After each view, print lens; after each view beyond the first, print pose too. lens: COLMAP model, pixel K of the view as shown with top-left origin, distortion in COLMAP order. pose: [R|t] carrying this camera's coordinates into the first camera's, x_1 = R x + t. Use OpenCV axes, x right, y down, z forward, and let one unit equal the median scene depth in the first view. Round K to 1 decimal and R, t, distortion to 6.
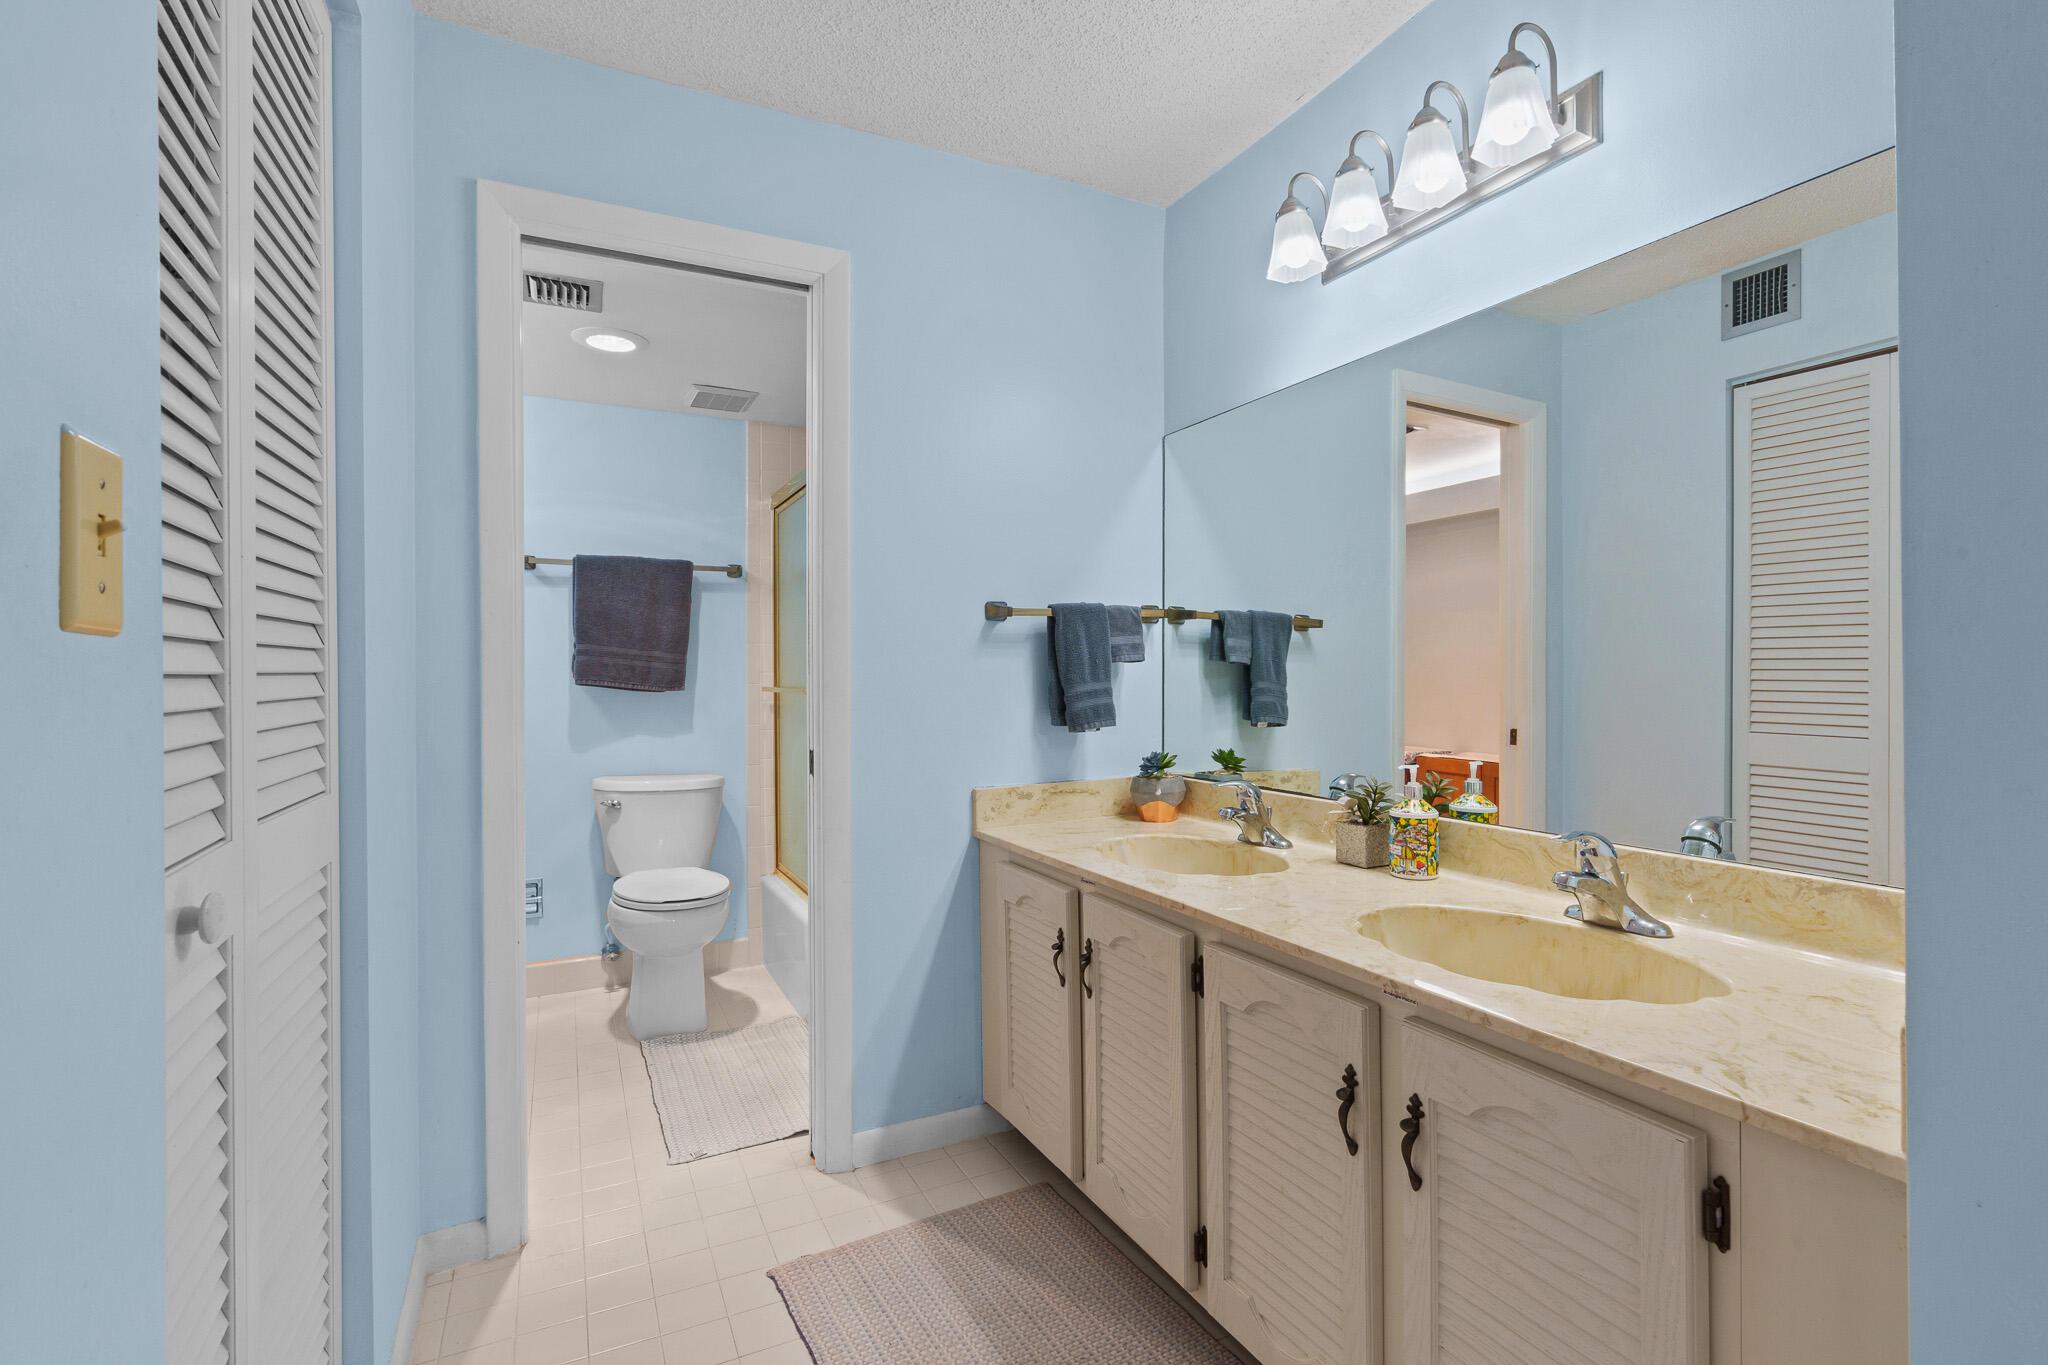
lens RADIAL K [[933.2, 0, 1024.8], [0, 933.2, 673.2], [0, 0, 1]] dist [-0.006975, 0.001686]
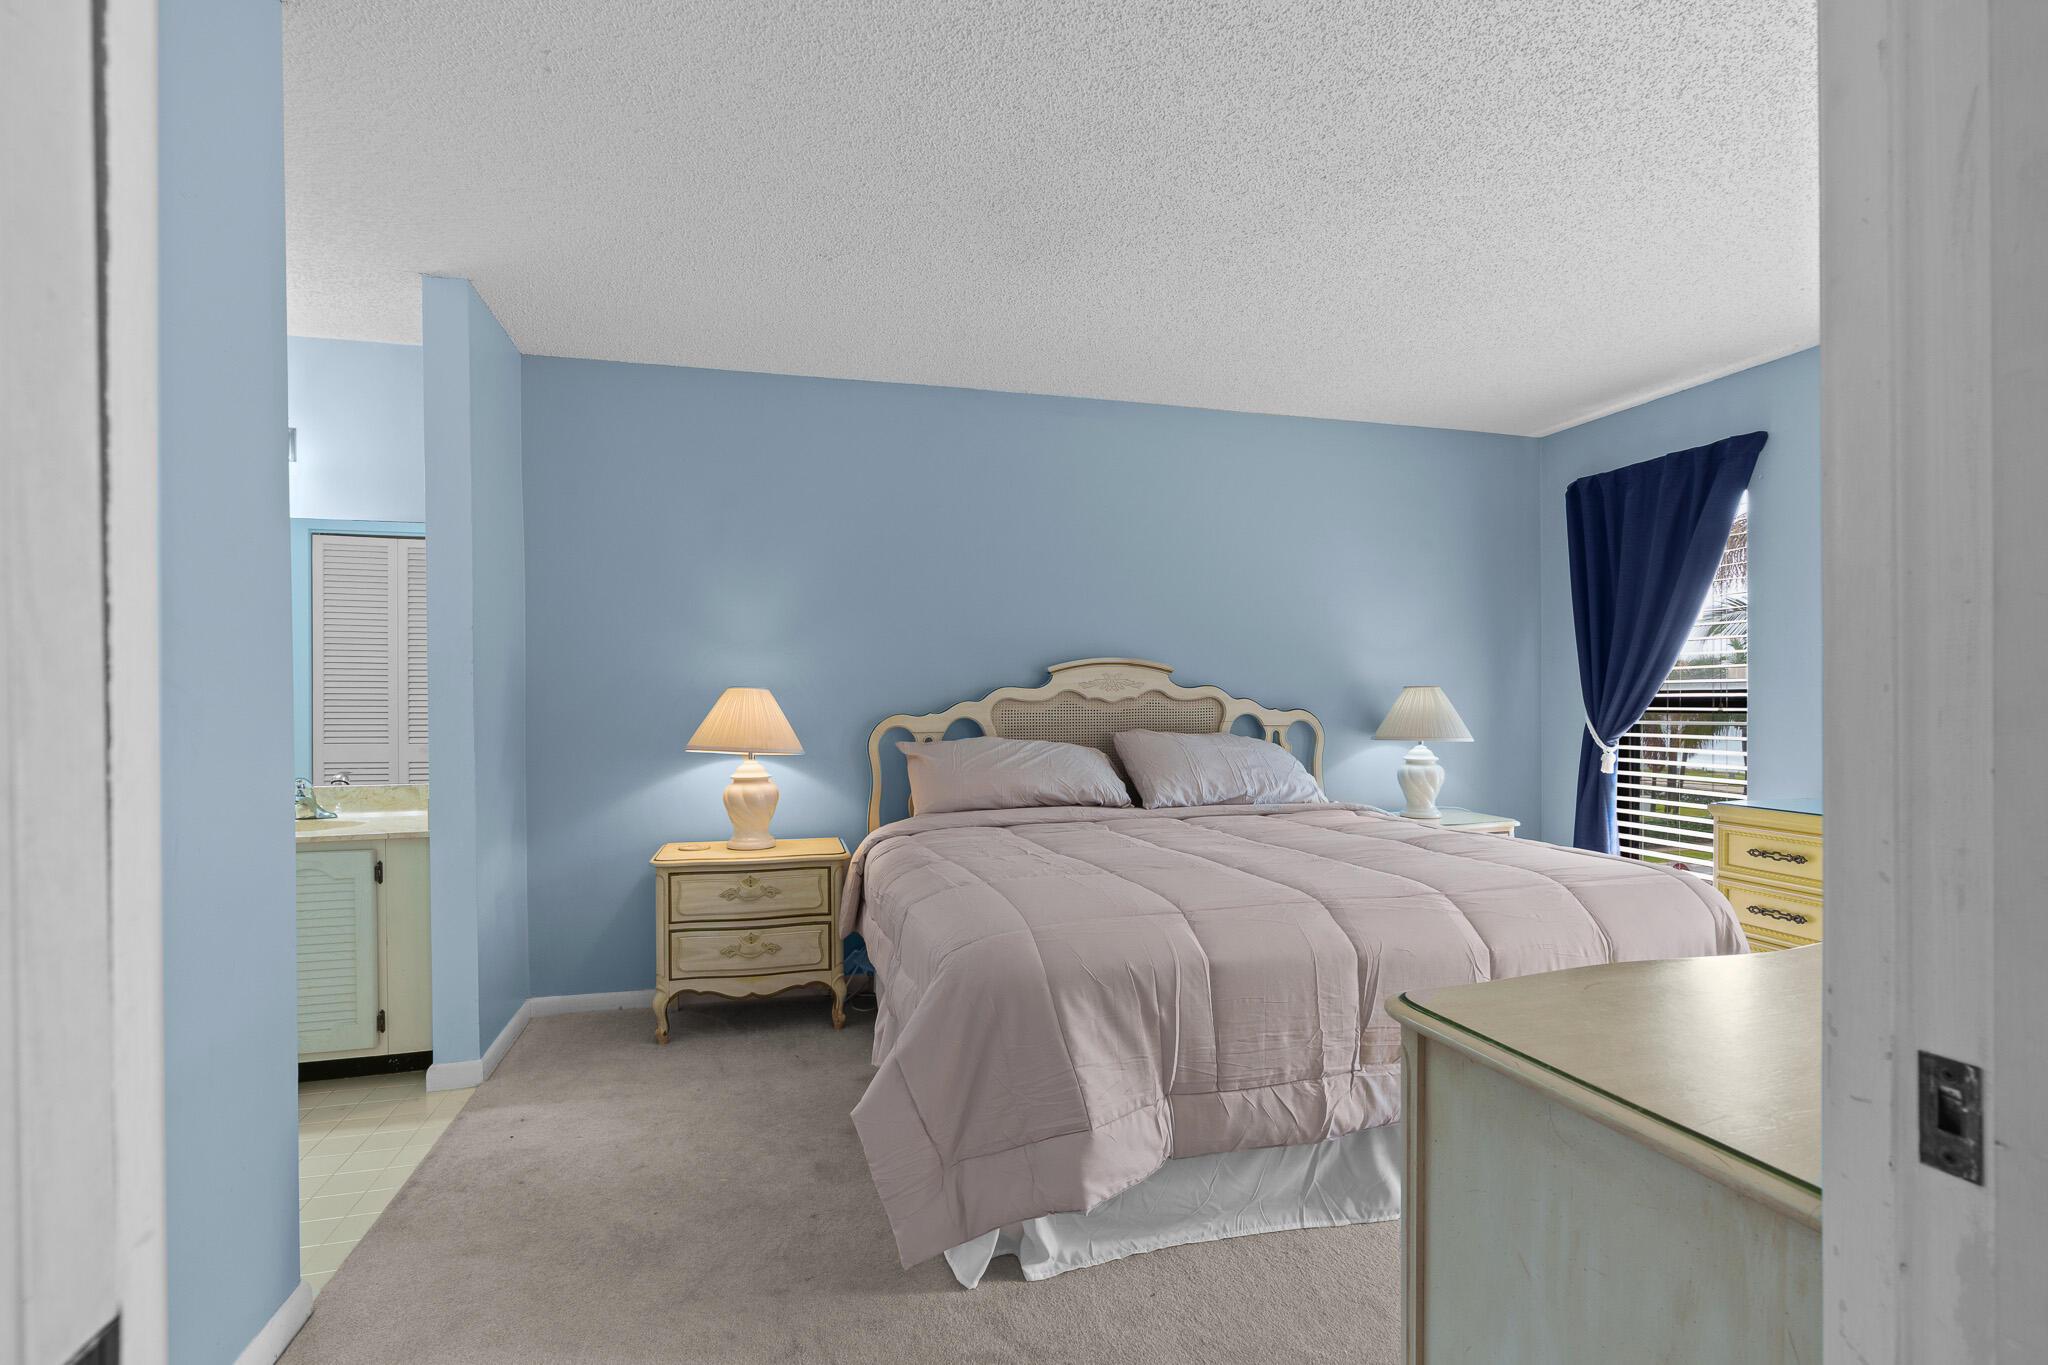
lens RADIAL K [[947.7, 0, 1020.4], [0, 947.7, 701.4], [0, 0, 1]] dist [-0.001497, 0.000176]
pose [[0.210239, 0.001688, 0.977649, -0.760280], [0.003719, 0.999990, -0.002526, -0.004164], [-0.977643, 0.004167, 0.210231, -0.713313]]
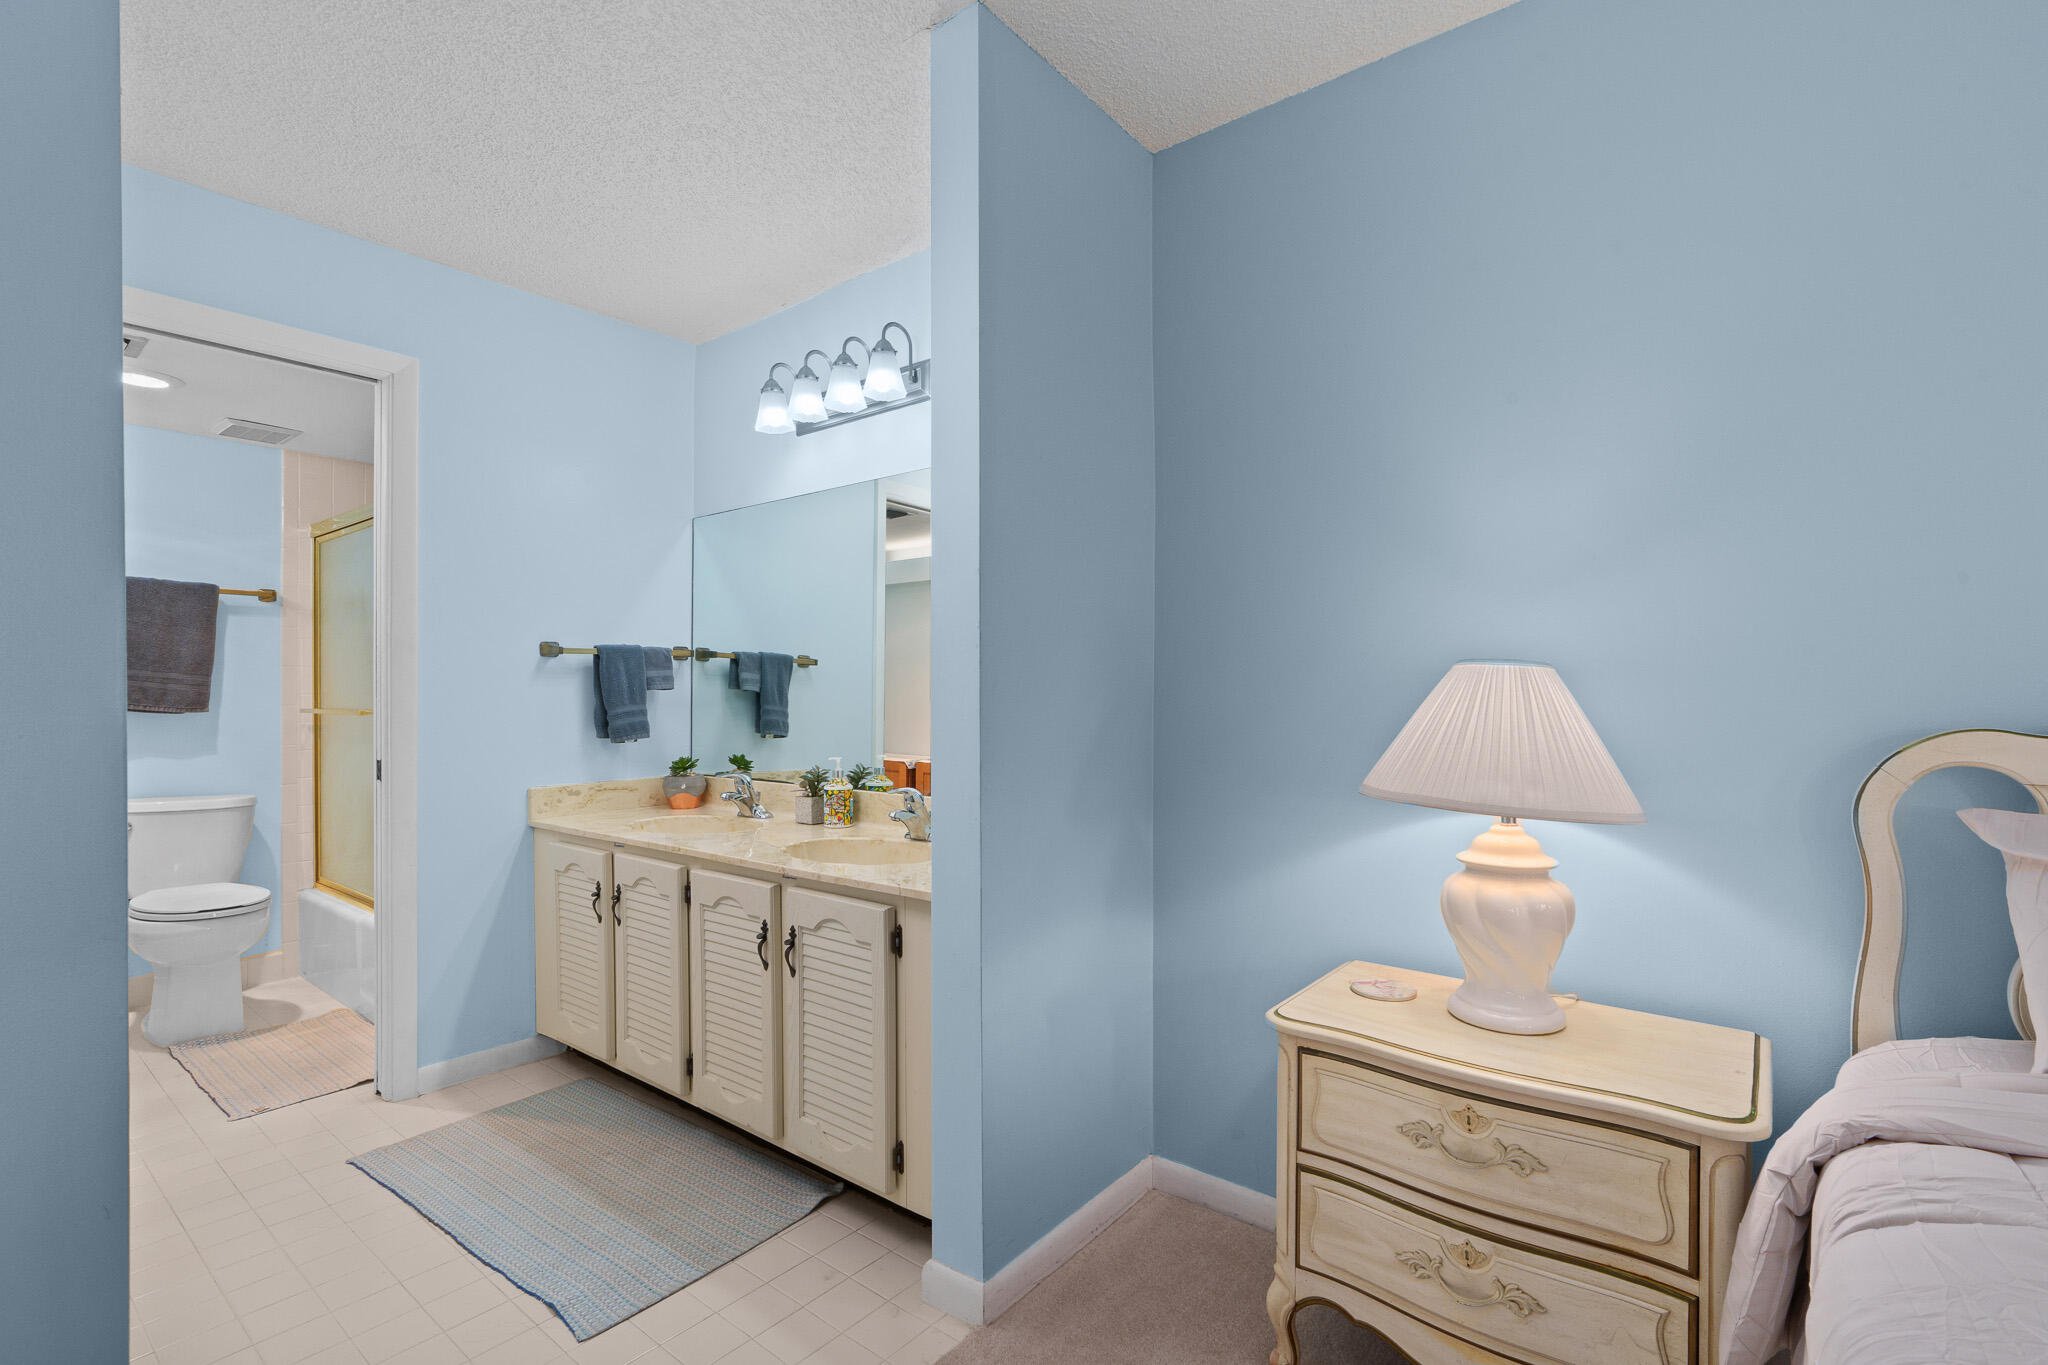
lens RADIAL K [[935.9, 0, 1027.8], [0, 935.9, 699.0], [0, 0, 1]] dist [-0.003551, 0.000608]
pose [[0.908025, 0.003762, 0.418899, 0.028456], [-0.005767, 0.999977, 0.003519, -0.006751], [-0.418876, -0.005611, 0.908026, -0.441682]]
